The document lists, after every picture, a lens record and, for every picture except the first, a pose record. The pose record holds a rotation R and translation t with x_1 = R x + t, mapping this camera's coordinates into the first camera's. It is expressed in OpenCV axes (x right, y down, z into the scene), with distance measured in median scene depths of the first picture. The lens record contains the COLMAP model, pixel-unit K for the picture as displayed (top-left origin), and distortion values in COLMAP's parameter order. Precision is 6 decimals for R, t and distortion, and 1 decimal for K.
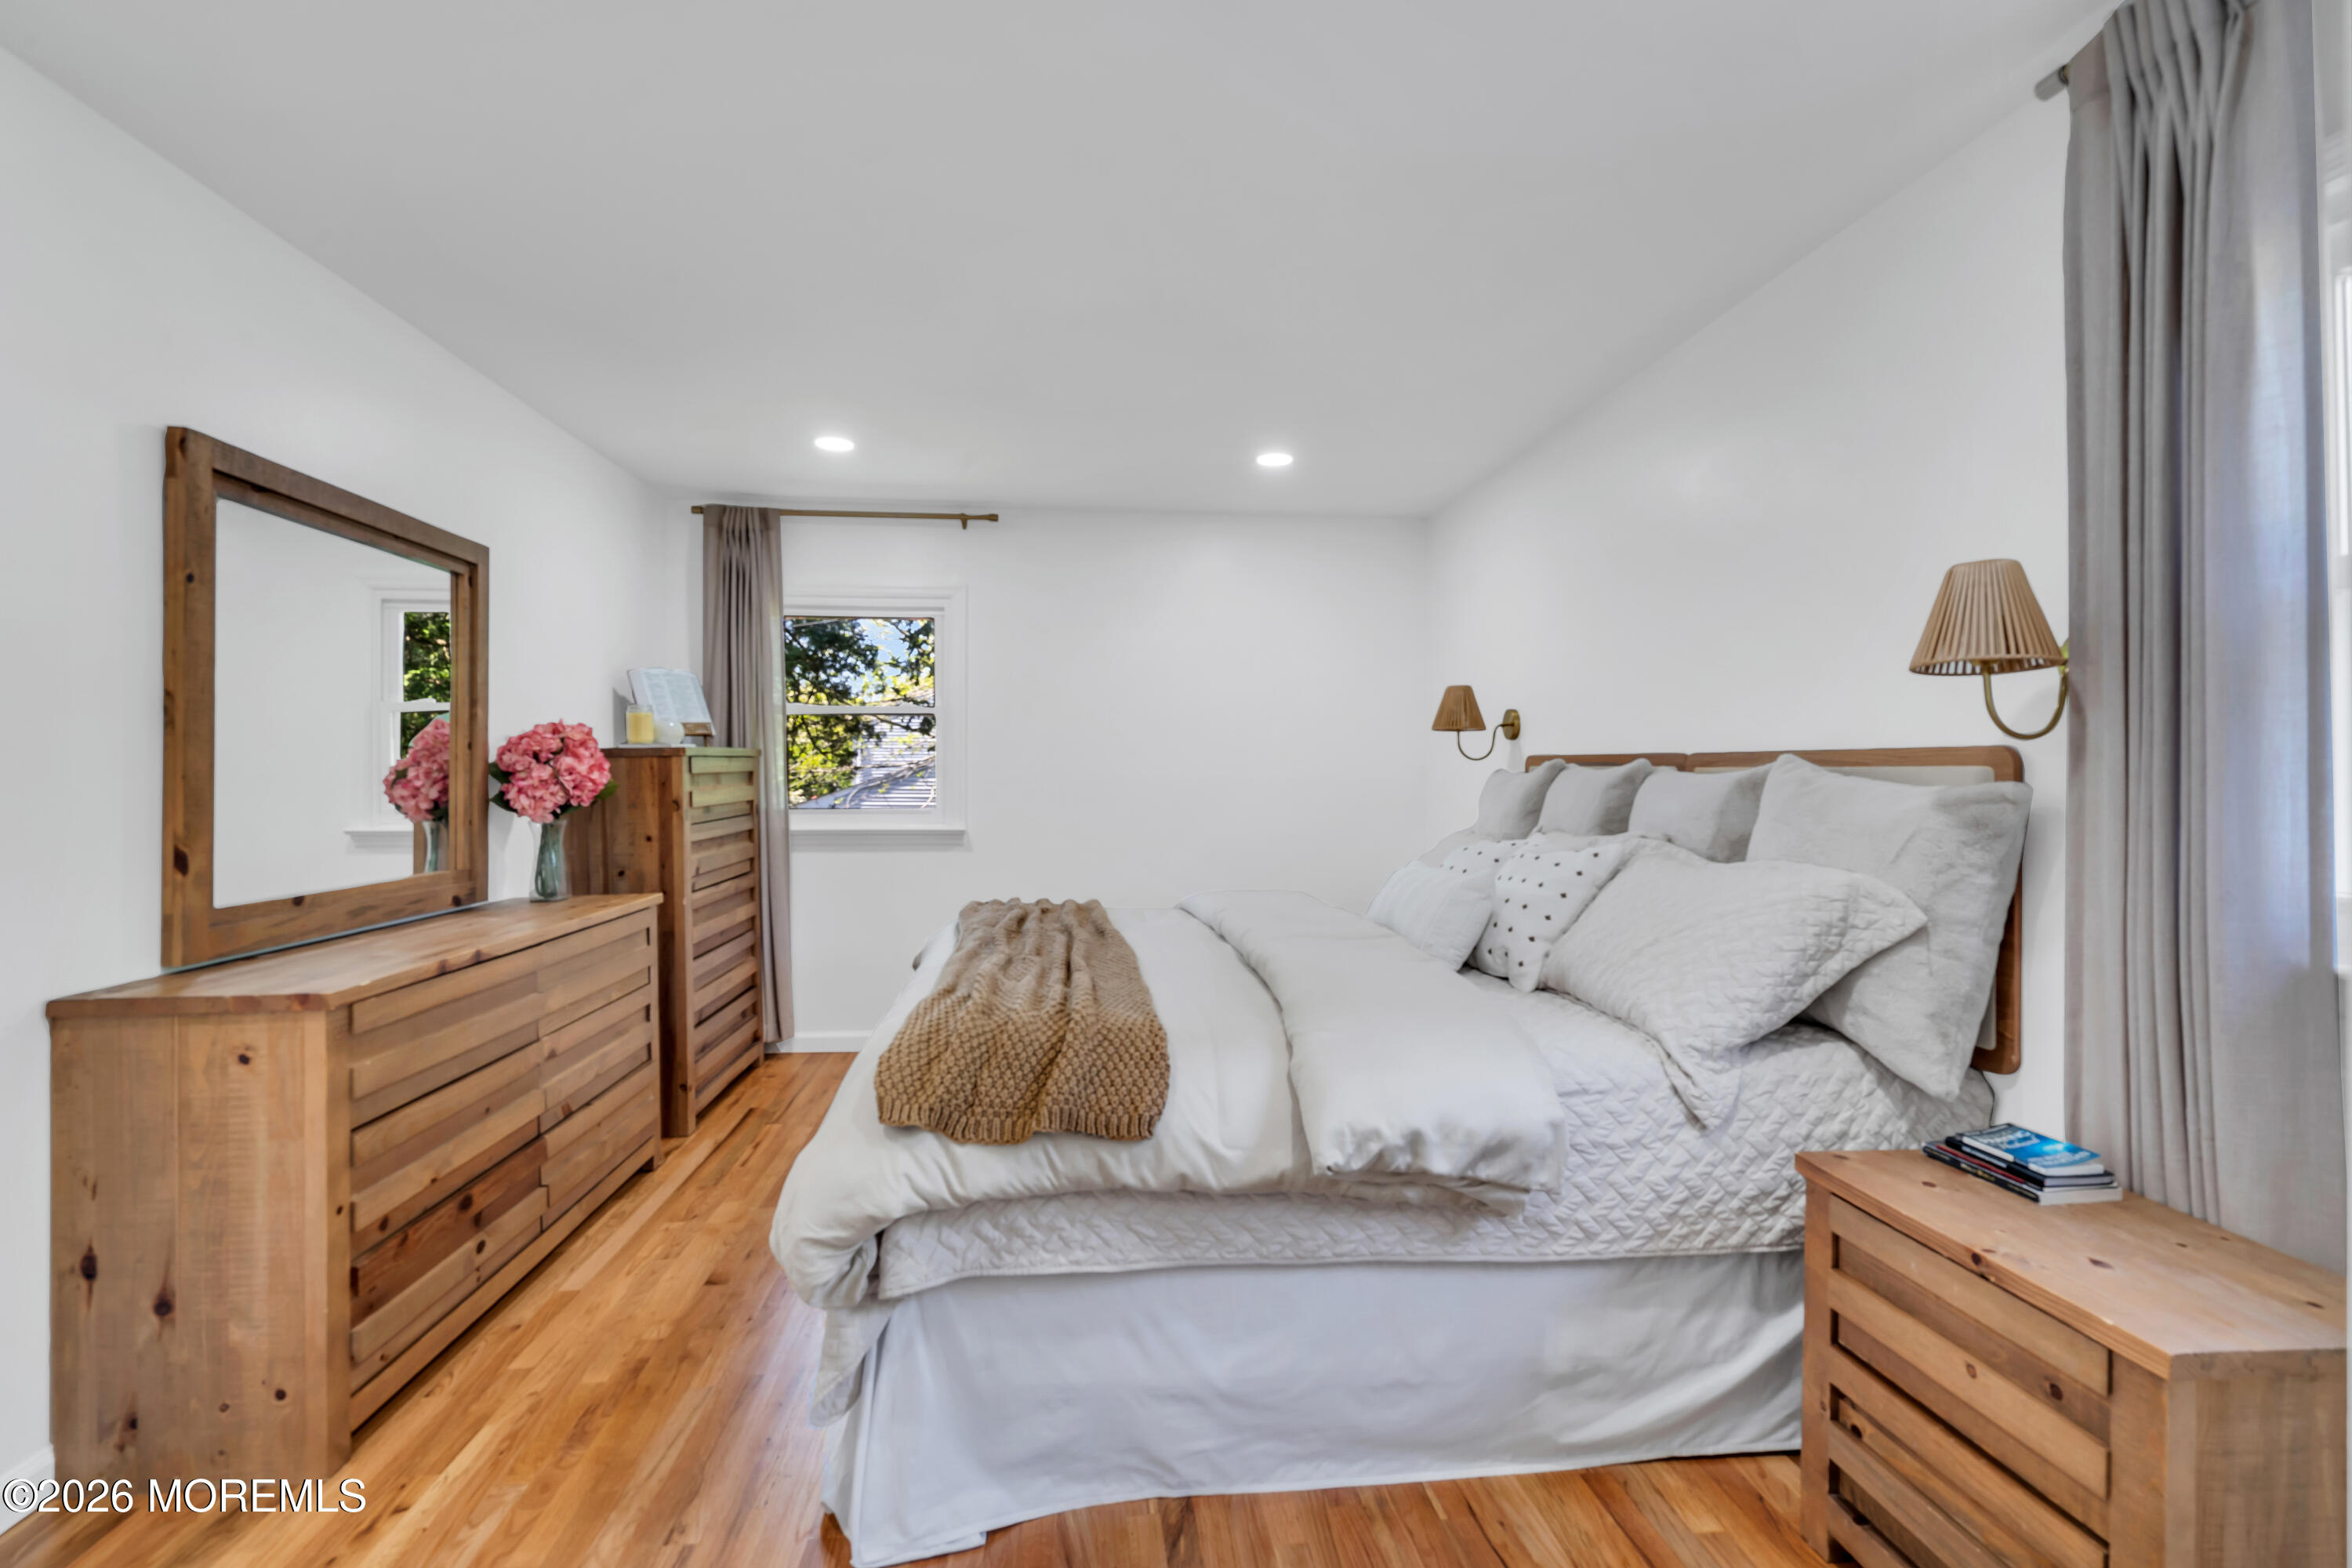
lens RADIAL K [[1072.4, 0, 1176.0], [0, 1072.4, 784.0], [0, 0, 1]] dist [-0.001218, 0.000555]
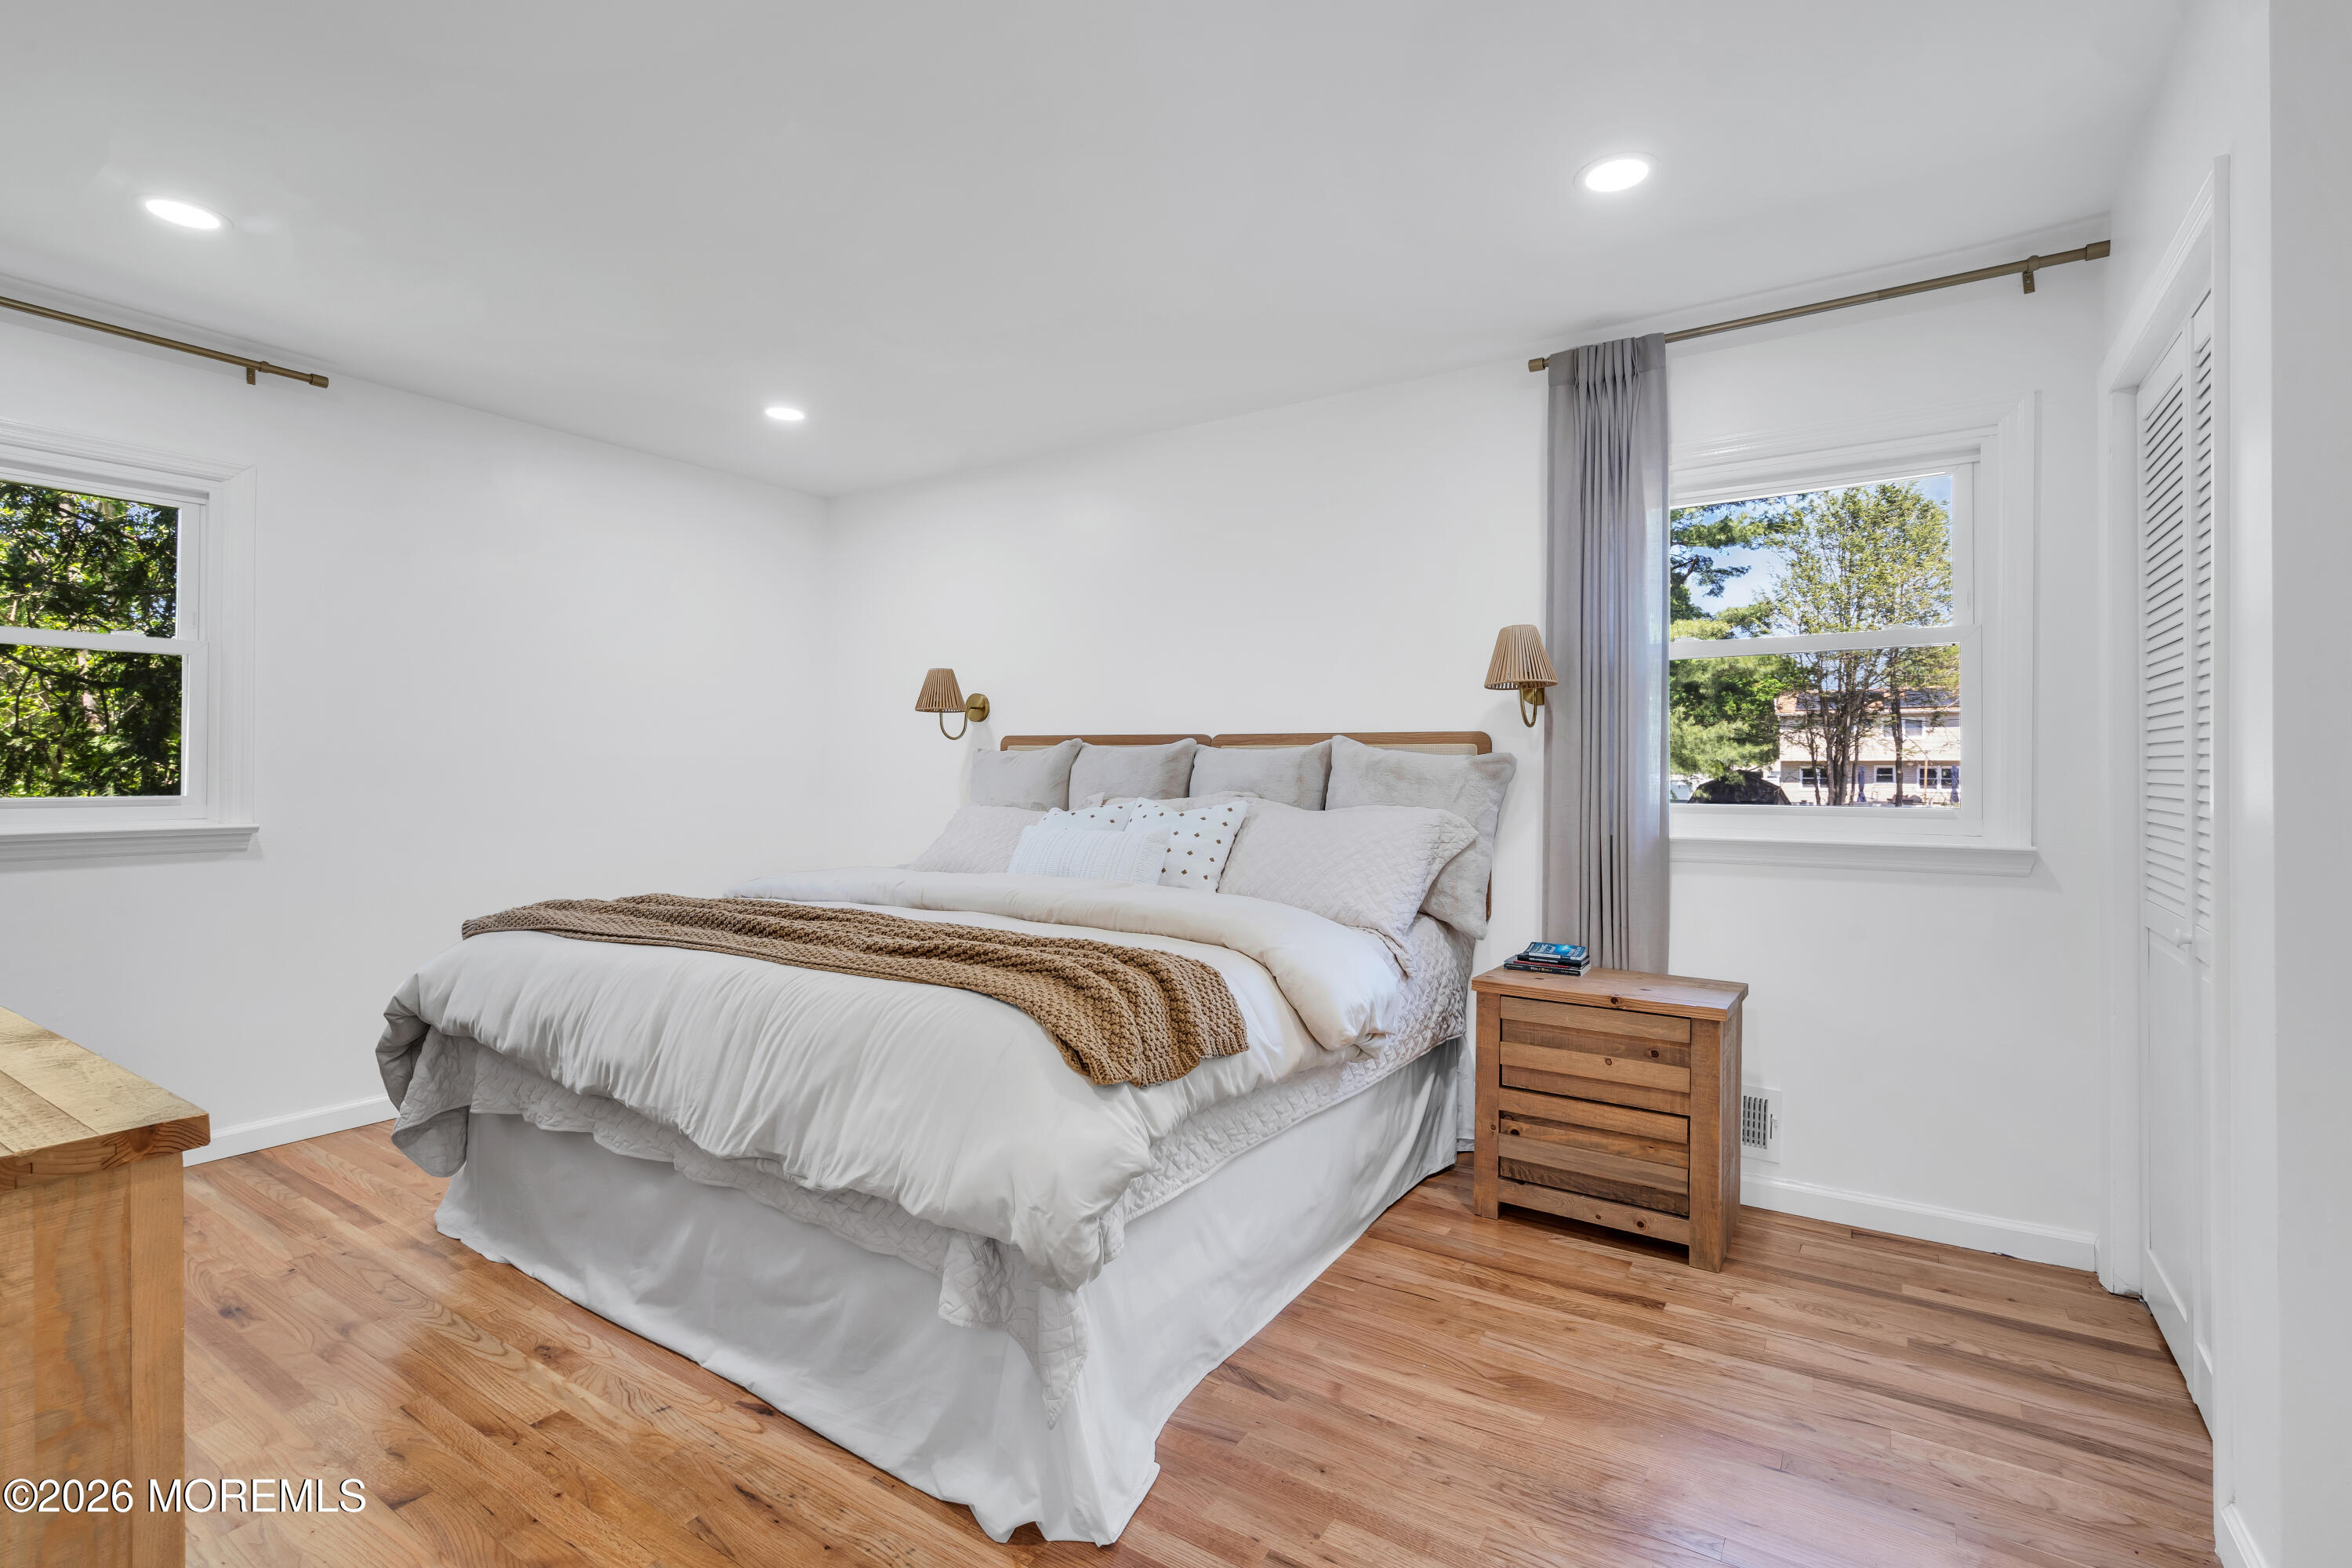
lens RADIAL K [[1072.4, 0, 1176.0], [0, 1072.4, 784.0], [0, 0, 1]] dist [-0.001218, 0.000555]
pose [[0.631547, -0.009389, 0.775280, -0.899029], [0.005459, 0.999956, 0.007663, 0.032859], [-0.775318, -0.000607, 0.631571, 0.305288]]
